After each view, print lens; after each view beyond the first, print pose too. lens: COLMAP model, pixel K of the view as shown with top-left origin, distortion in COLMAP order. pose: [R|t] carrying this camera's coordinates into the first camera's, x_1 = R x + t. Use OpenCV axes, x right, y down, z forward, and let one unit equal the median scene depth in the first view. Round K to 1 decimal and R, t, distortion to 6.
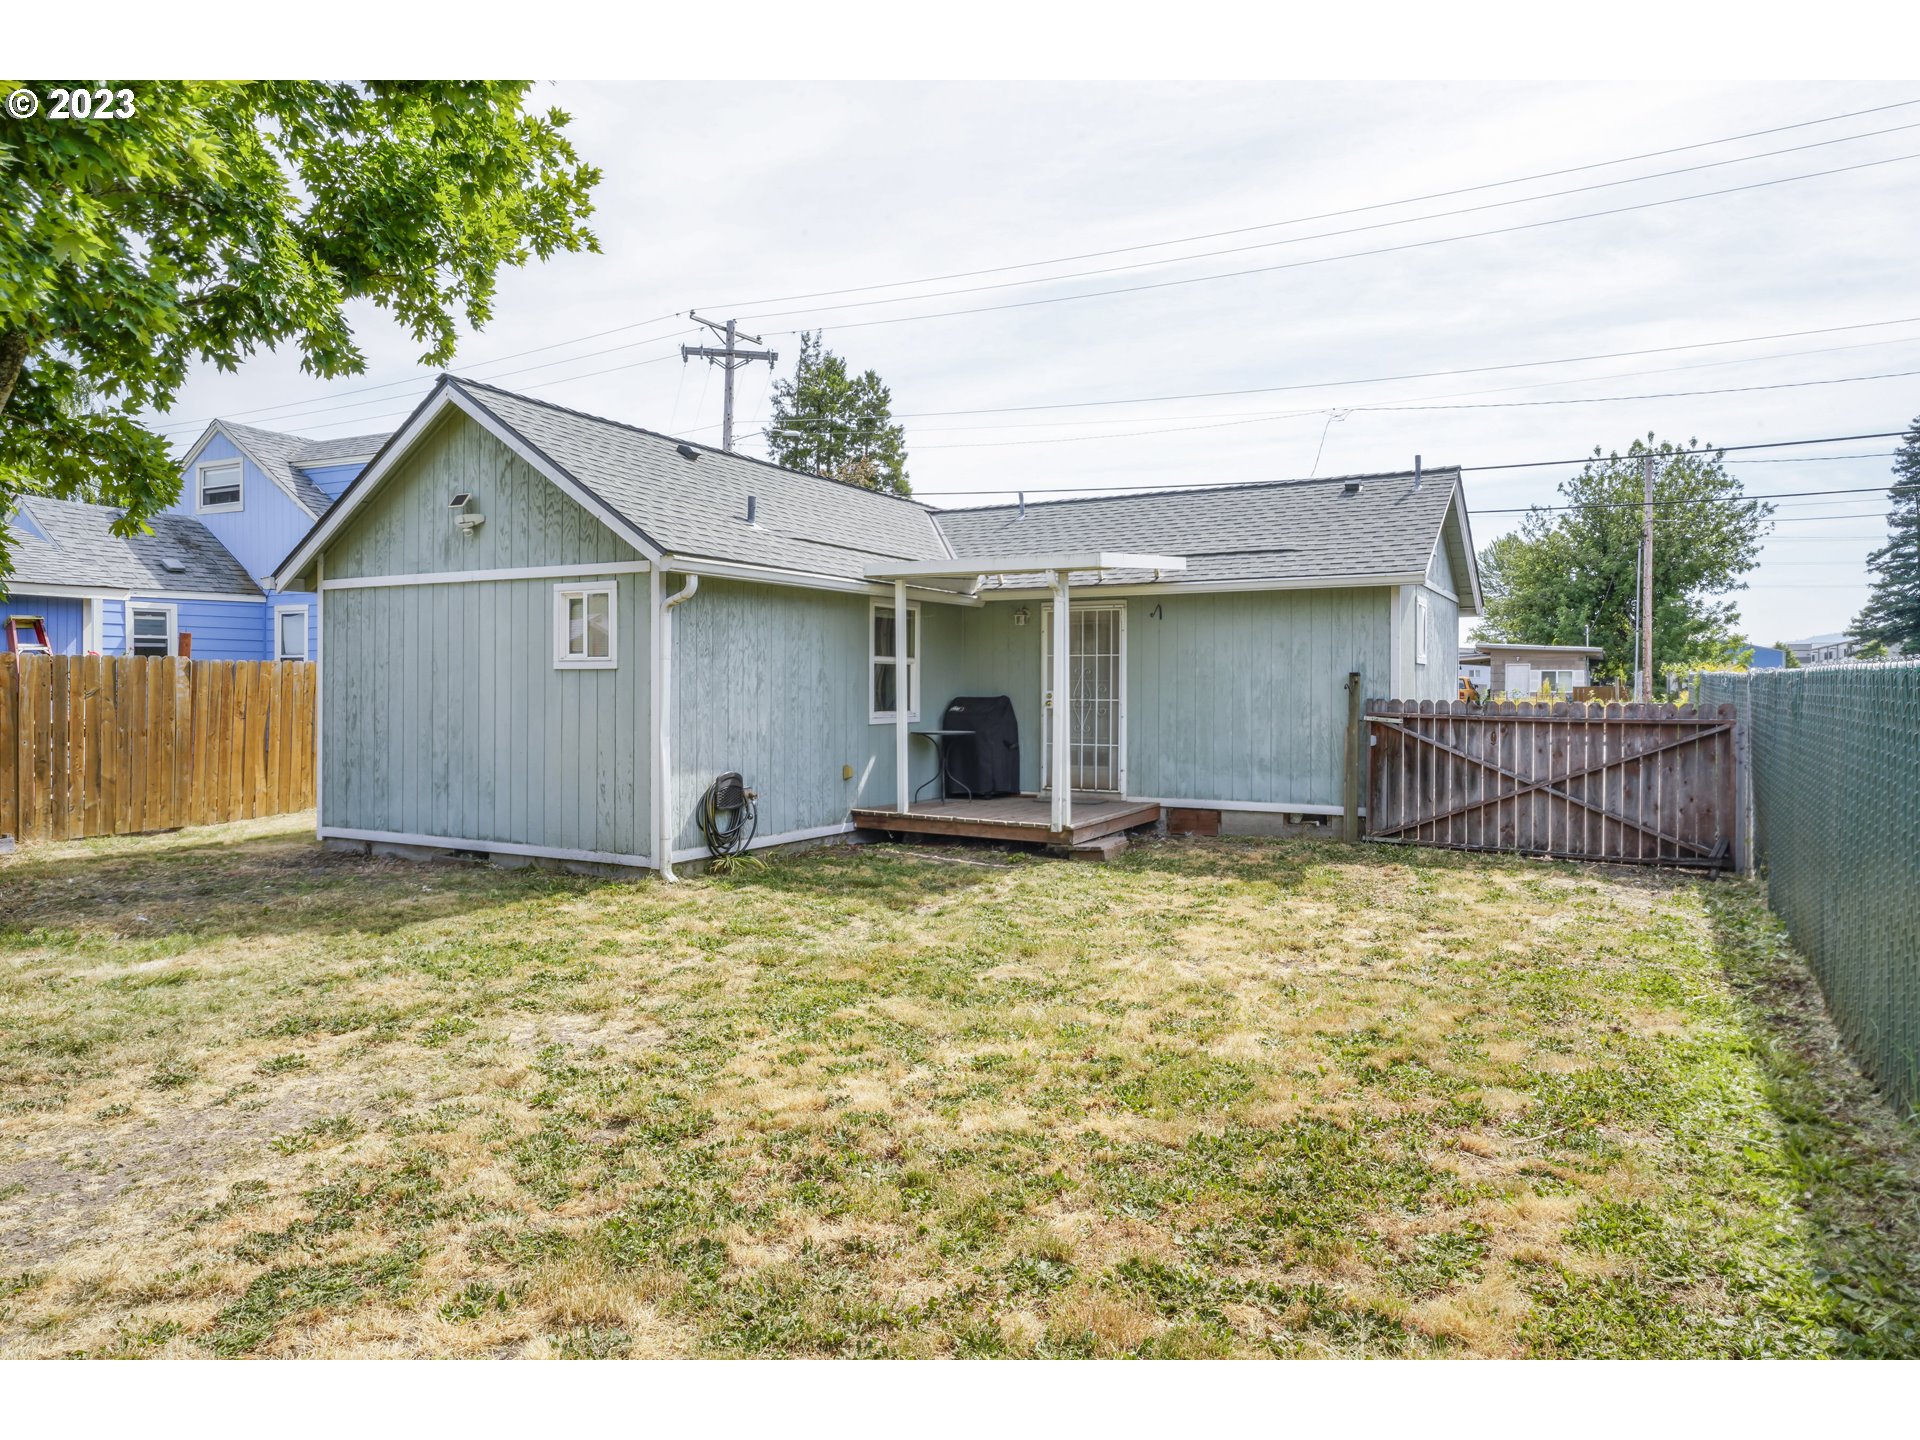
lens RADIAL K [[1221.1, 0, 993.4], [0, 1221.1, 675.8], [0, 0, 1]] dist [0.017929, 0.003143]
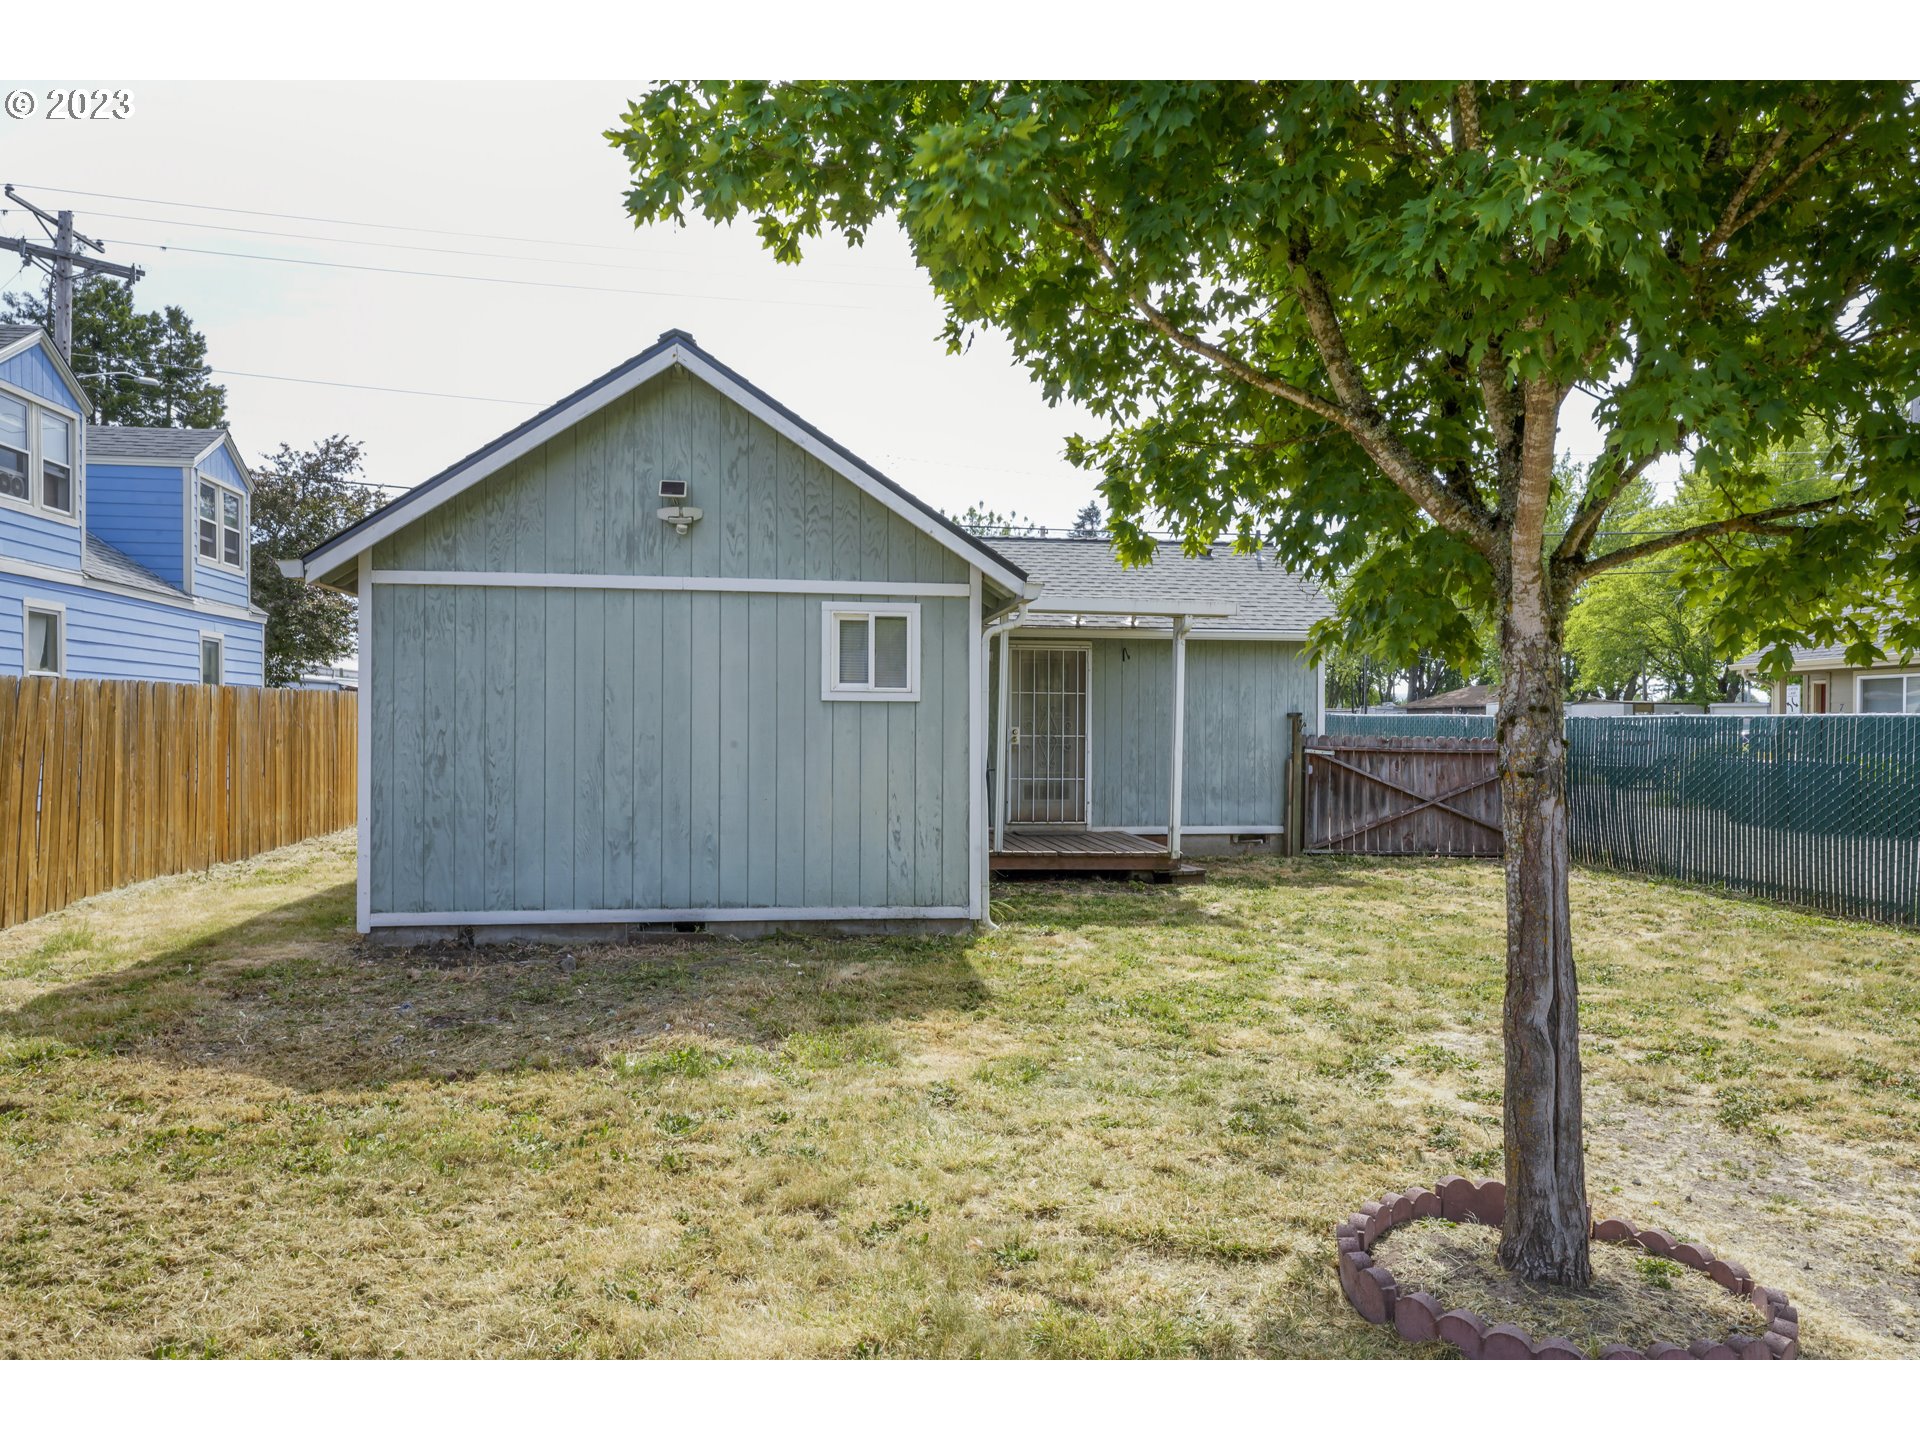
lens RADIAL K [[1274.6, 0, 965.9], [0, 1274.6, 726.4], [0, 0, 1]] dist [0.033432, -0.002159]
pose [[0.809864, 0.003405, 0.586608, -0.717373], [-0.010805, 0.999900, 0.009113, 0.002955], [-0.586518, -0.013718, 0.809820, 0.190665]]
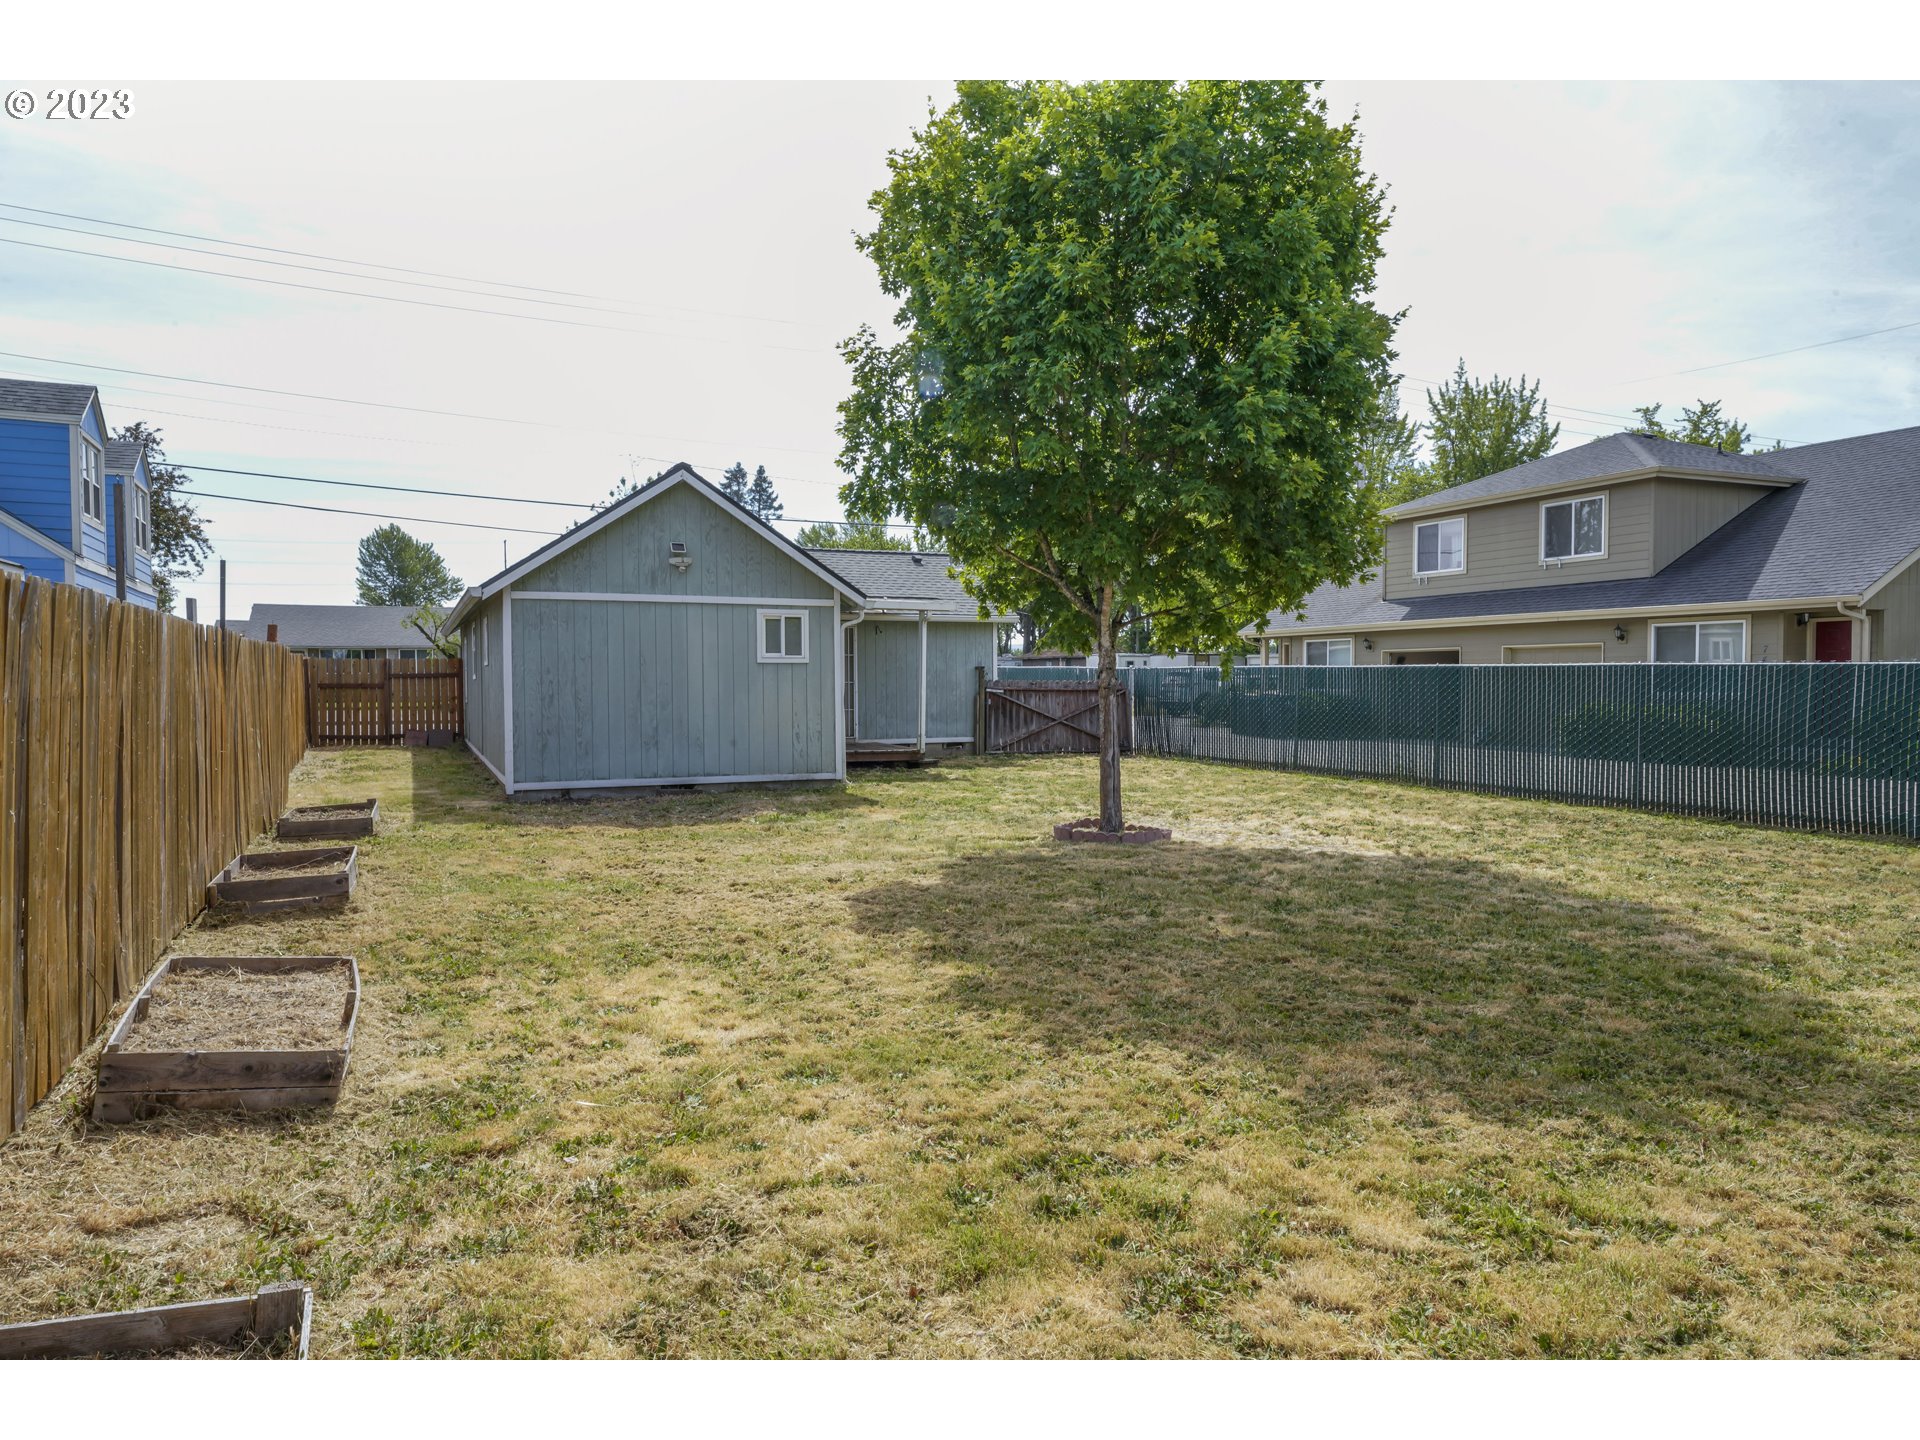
lens RADIAL K [[1274.6, 0, 973.1], [0, 1274.6, 704.8], [0, 0, 1]] dist [0.033432, -0.002159]
pose [[0.601784, -0.020373, 0.798399, -1.348976], [-0.004247, 0.999579, 0.028707, 0.000238], [-0.798647, -0.020666, 0.601444, -0.194185]]
